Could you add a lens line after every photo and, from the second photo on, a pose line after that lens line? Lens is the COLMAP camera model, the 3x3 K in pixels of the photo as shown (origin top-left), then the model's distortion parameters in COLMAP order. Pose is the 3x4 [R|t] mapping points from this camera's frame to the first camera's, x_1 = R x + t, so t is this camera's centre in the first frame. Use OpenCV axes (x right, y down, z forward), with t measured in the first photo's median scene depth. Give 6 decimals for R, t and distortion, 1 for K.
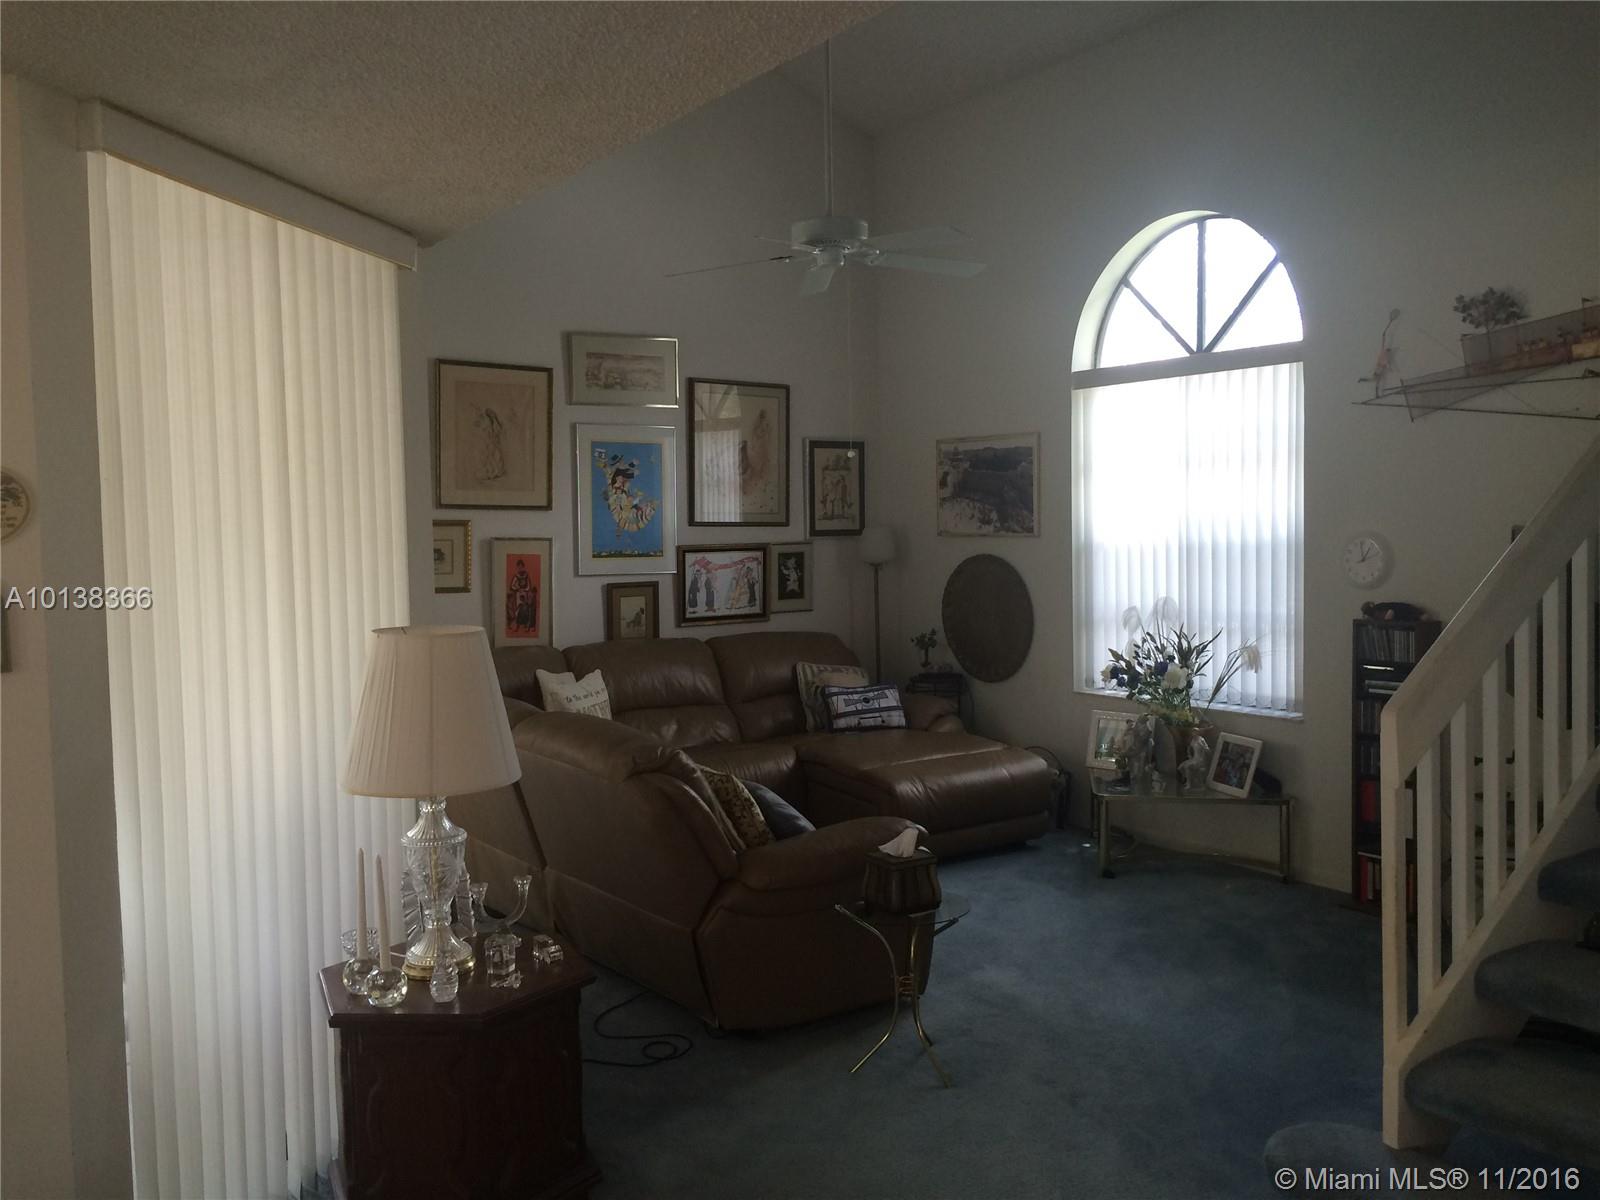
lens RADIAL K [[1368.0, 0, 800.2], [0, 1368.0, 596.2], [0, 0, 1]] dist [0.075744, -0.107408]
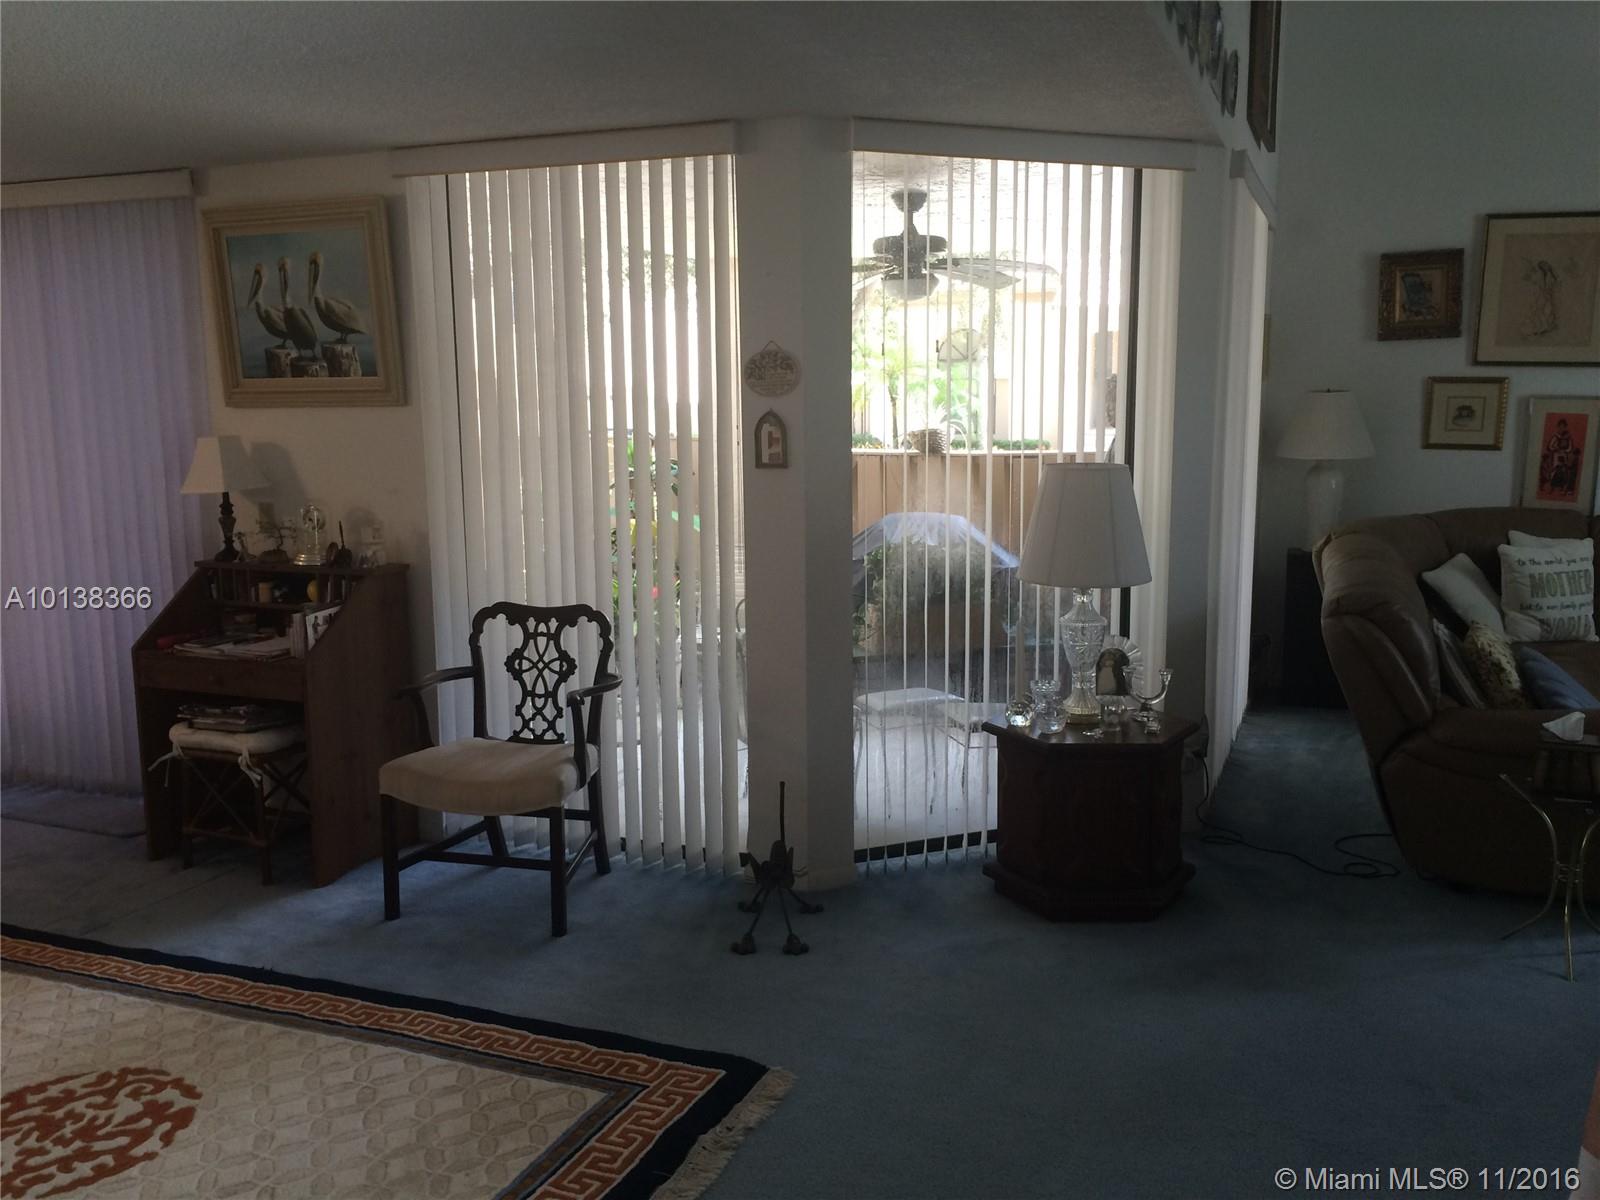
lens RADIAL K [[1368.0, 0, 800.2], [0, 1368.0, 596.2], [0, 0, 1]] dist [0.075744, -0.107408]
pose [[0.551623, 0.137060, -0.822756, 0.300983], [-0.050475, 0.990084, 0.131093, -0.003959], [0.832565, -0.030786, 0.553071, 0.016351]]
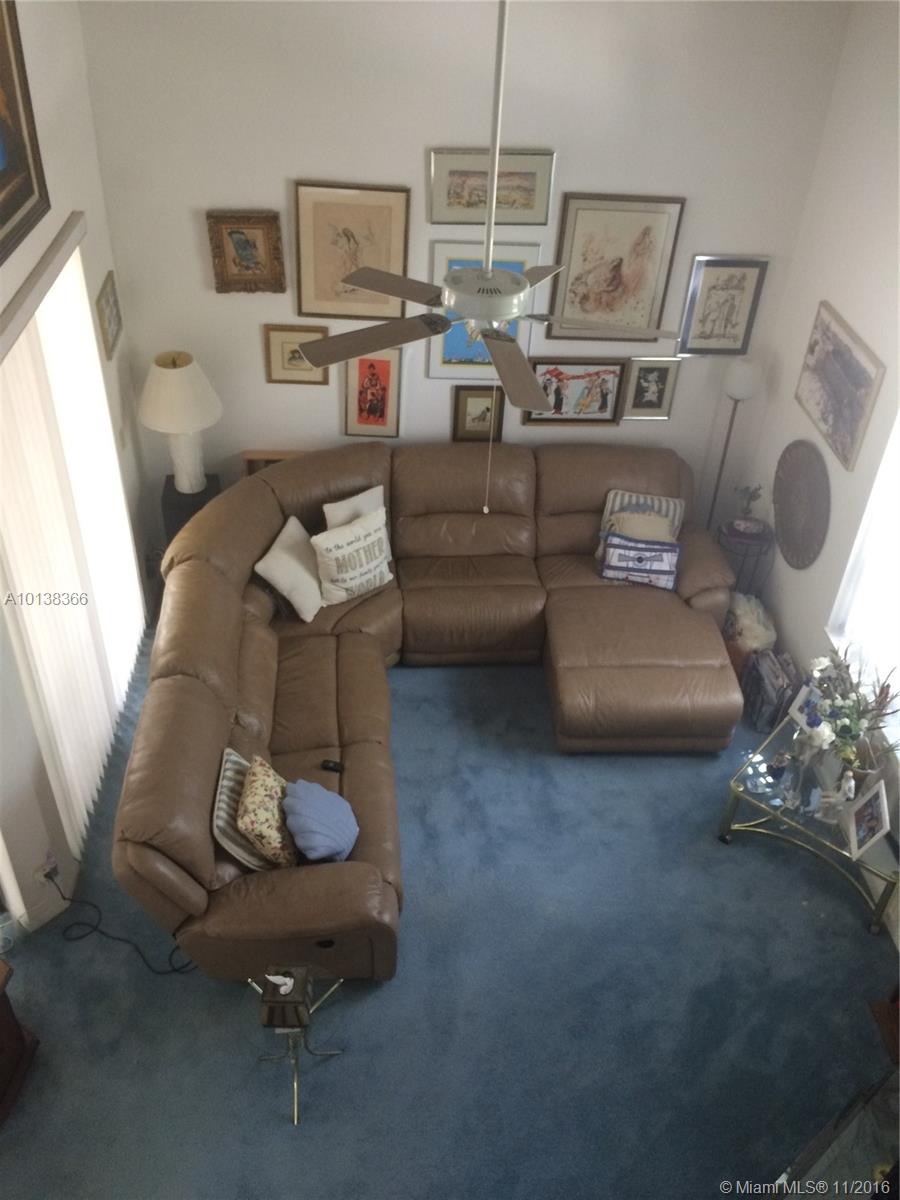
lens RADIAL K [[1026.0, 0, 456.1], [0, 1026.0, 597.8], [0, 0, 1]] dist [0.075744, -0.107408]
pose [[0.859623, 0.352691, -0.369672, 0.230474], [-0.091000, 0.817648, 0.568481, -0.343938], [0.502760, -0.455039, 0.734964, 0.301922]]
